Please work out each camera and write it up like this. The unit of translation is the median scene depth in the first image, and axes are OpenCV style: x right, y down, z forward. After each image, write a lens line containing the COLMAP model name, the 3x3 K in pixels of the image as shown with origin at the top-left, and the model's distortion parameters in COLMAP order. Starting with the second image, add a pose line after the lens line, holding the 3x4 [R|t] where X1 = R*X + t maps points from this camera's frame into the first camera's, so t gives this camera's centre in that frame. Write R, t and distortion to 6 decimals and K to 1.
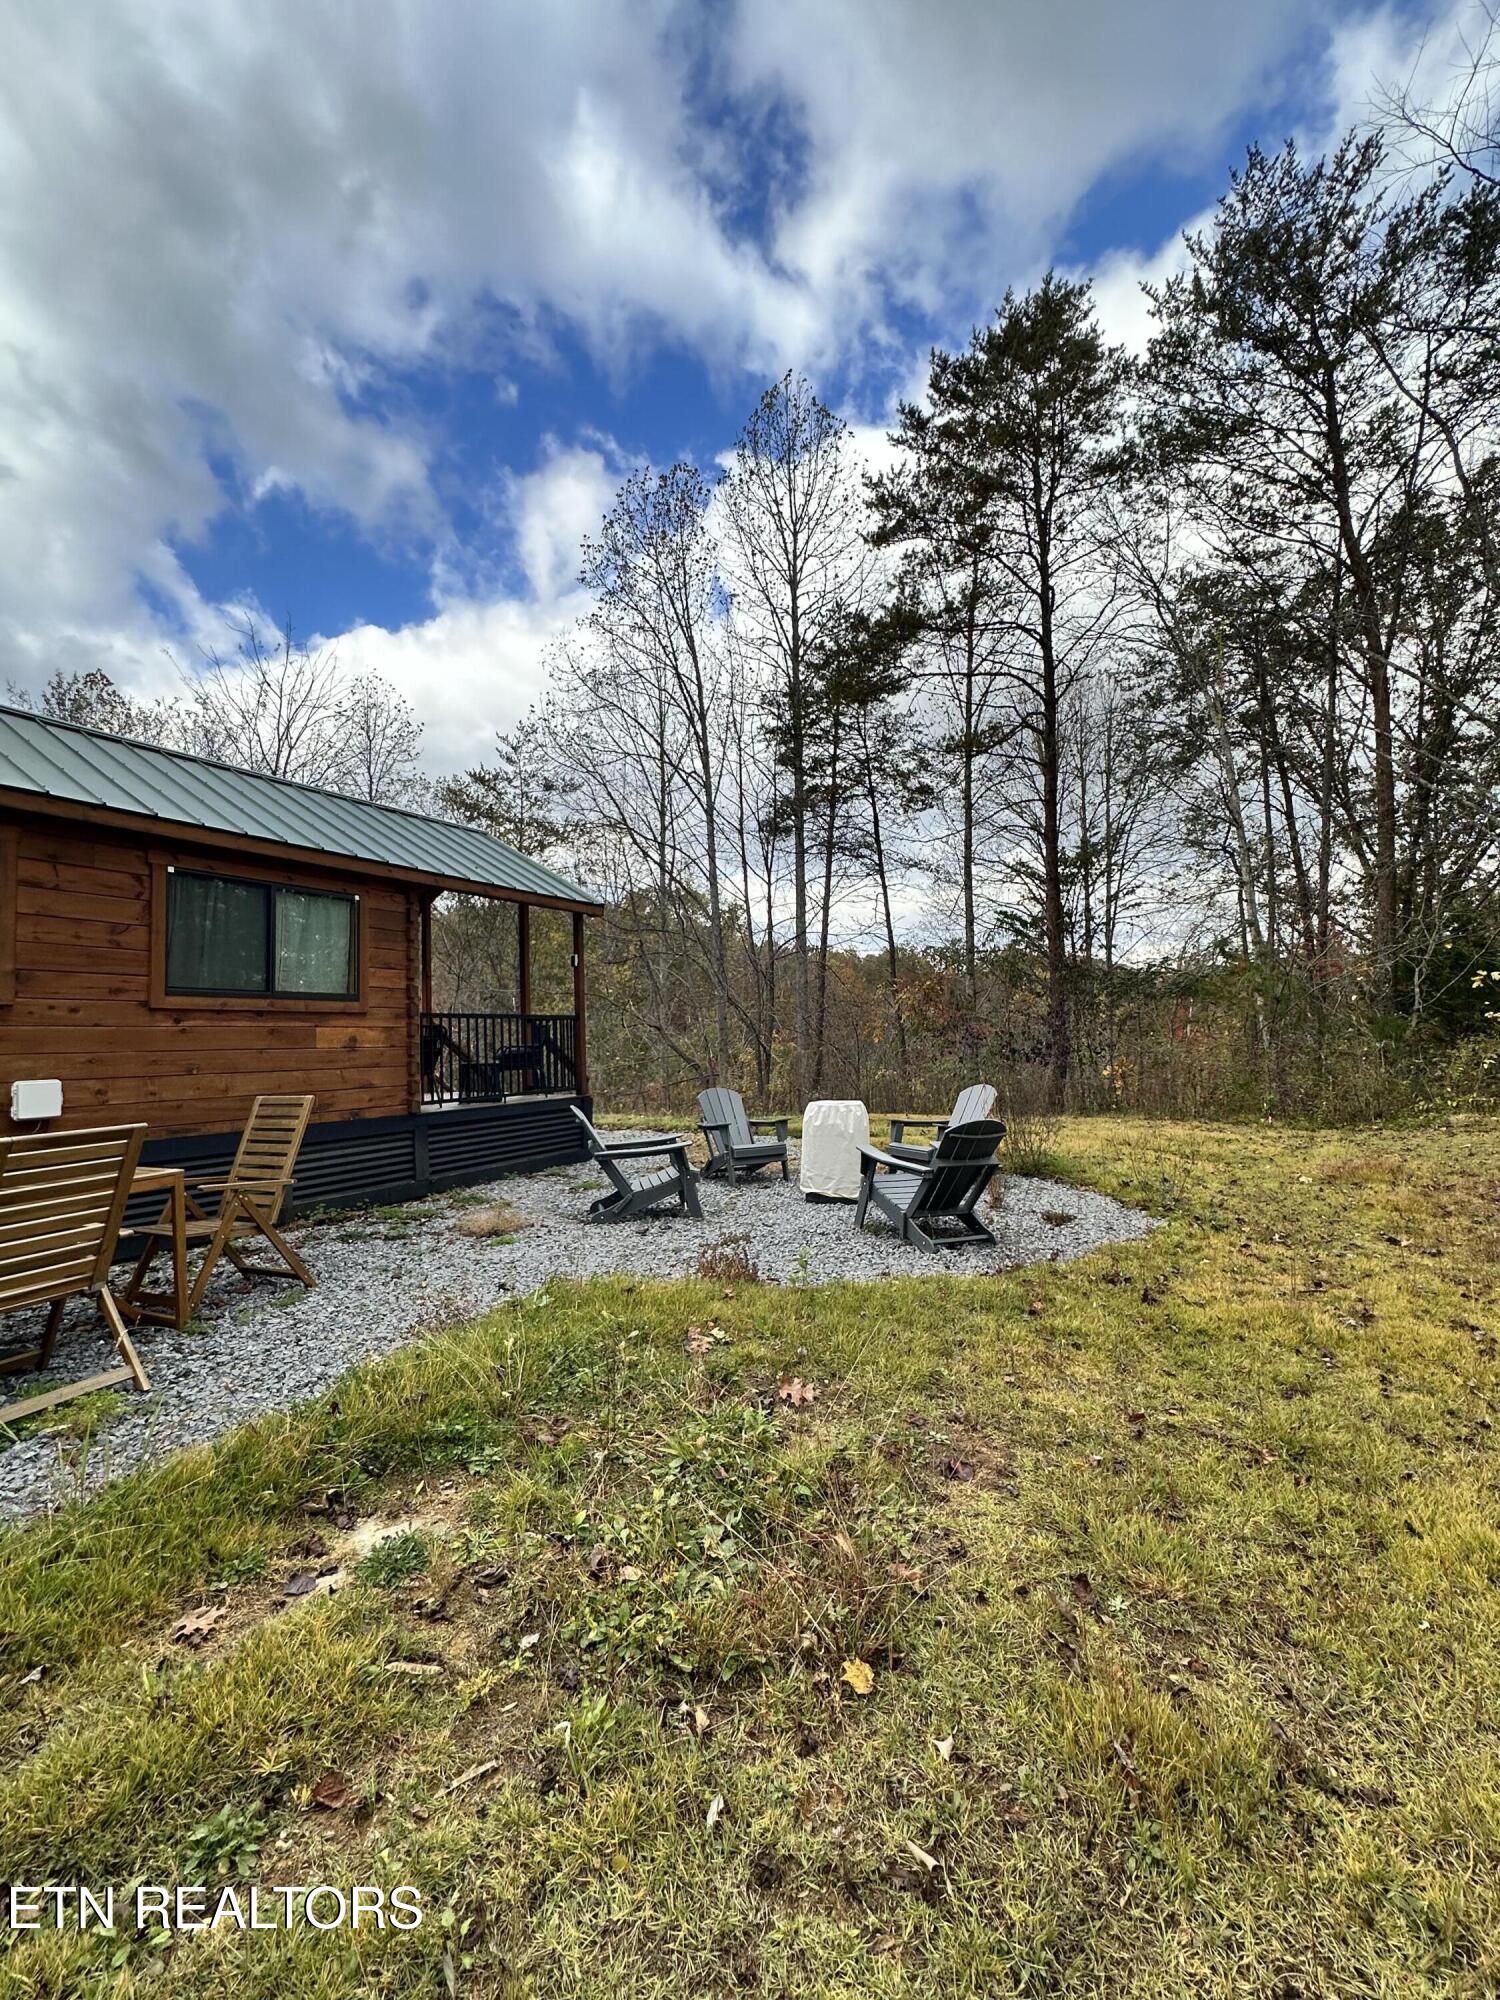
lens RADIAL K [[878.2, 0, 748.6], [0, 878.2, 1004.0], [0, 0, 1]] dist [0.001126, 0.000439]
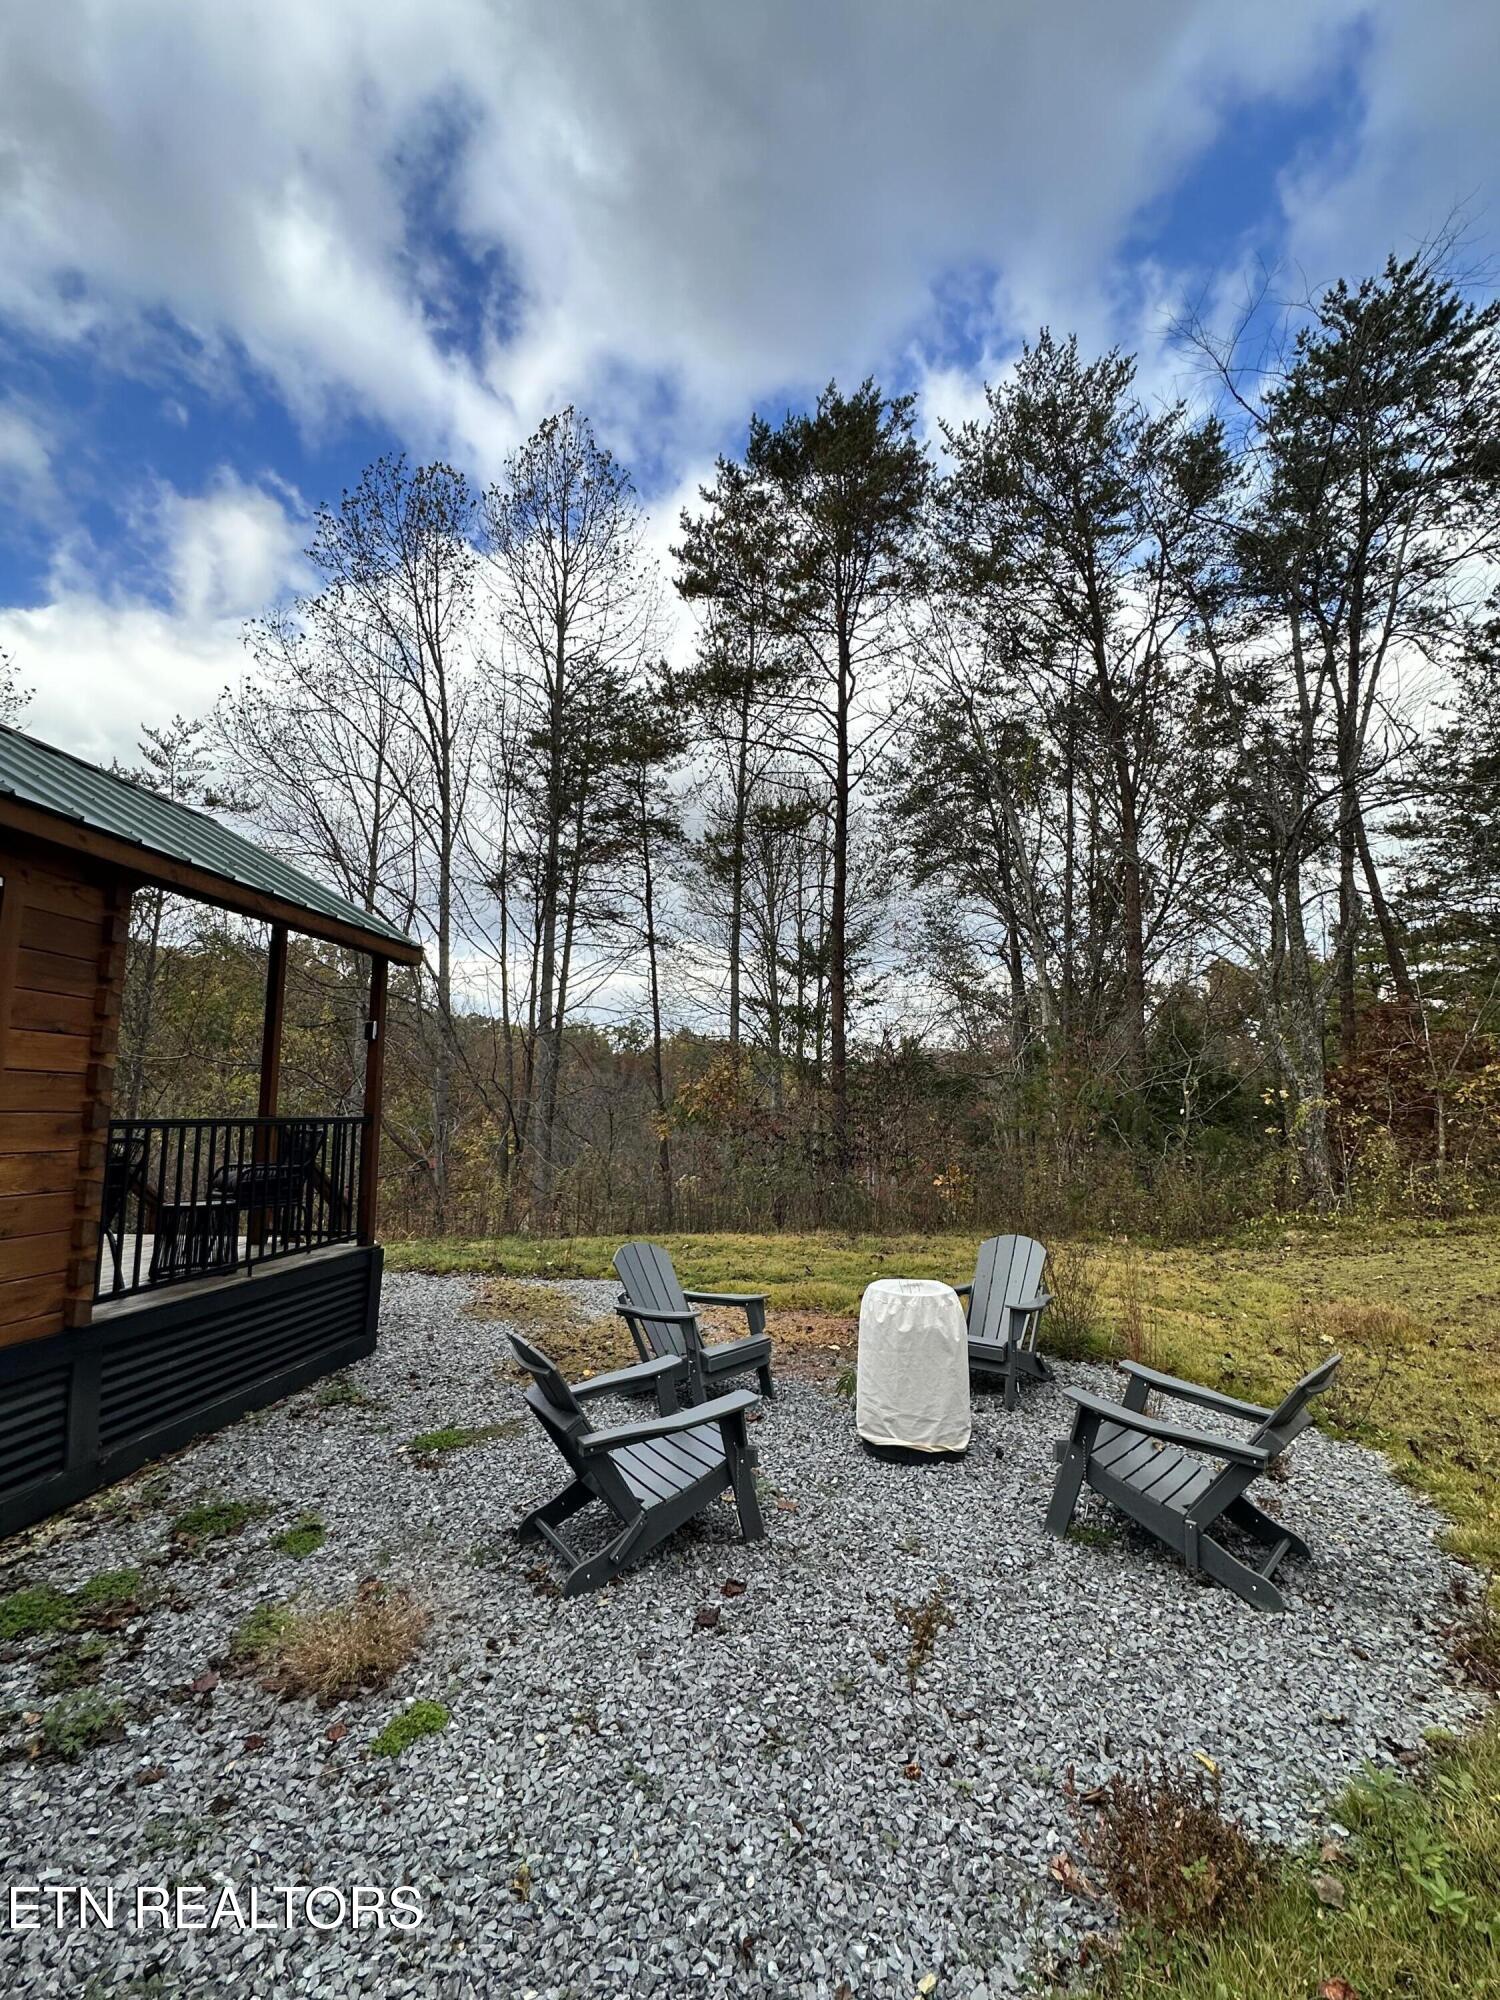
lens RADIAL K [[866.2, 0, 753.2], [0, 866.2, 987.0], [0, 0, 1]] dist [0.012511, 0.000098]
pose [[0.923318, 0.074466, 0.376747, -0.094099], [-0.033503, 0.992899, -0.114144, -0.010256], [-0.382572, 0.092769, 0.919257, 0.159321]]
